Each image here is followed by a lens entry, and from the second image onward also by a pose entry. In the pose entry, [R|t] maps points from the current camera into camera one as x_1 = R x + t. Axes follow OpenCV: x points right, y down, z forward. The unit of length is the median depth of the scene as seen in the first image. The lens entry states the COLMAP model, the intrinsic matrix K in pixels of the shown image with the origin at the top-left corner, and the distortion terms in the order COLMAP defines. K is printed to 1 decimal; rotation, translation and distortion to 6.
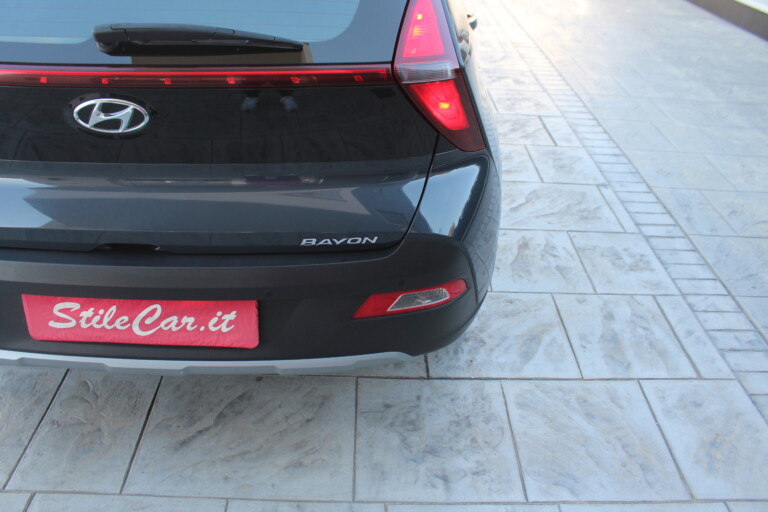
lens RADIAL K [[612.7, 0, 367.9], [0, 612.7, 229.9], [0, 0, 1]] dist [-0.145691, 0.094945]
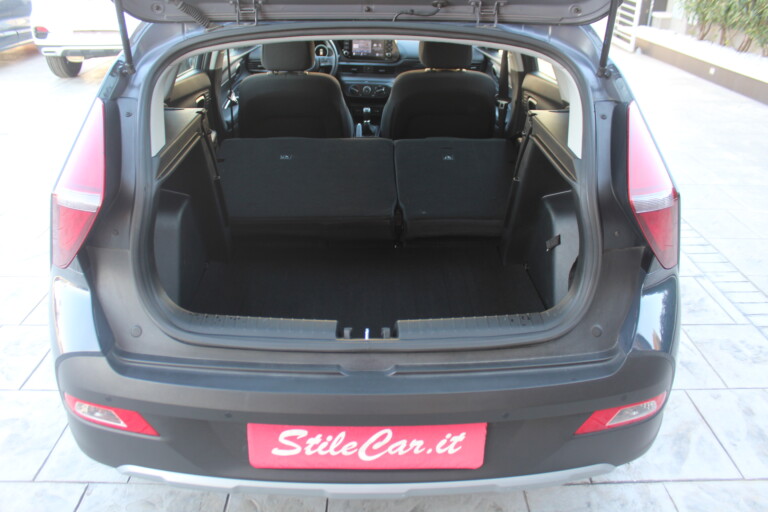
lens RADIAL K [[612.7, 0, 374.5], [0, 612.7, 227.1], [0, 0, 1]] dist [-0.145691, 0.094945]
pose [[0.999357, -0.029659, -0.020129, -0.232820], [0.026490, 0.989412, -0.142696, -0.047331], [0.024148, 0.142071, 0.989562, -0.039351]]
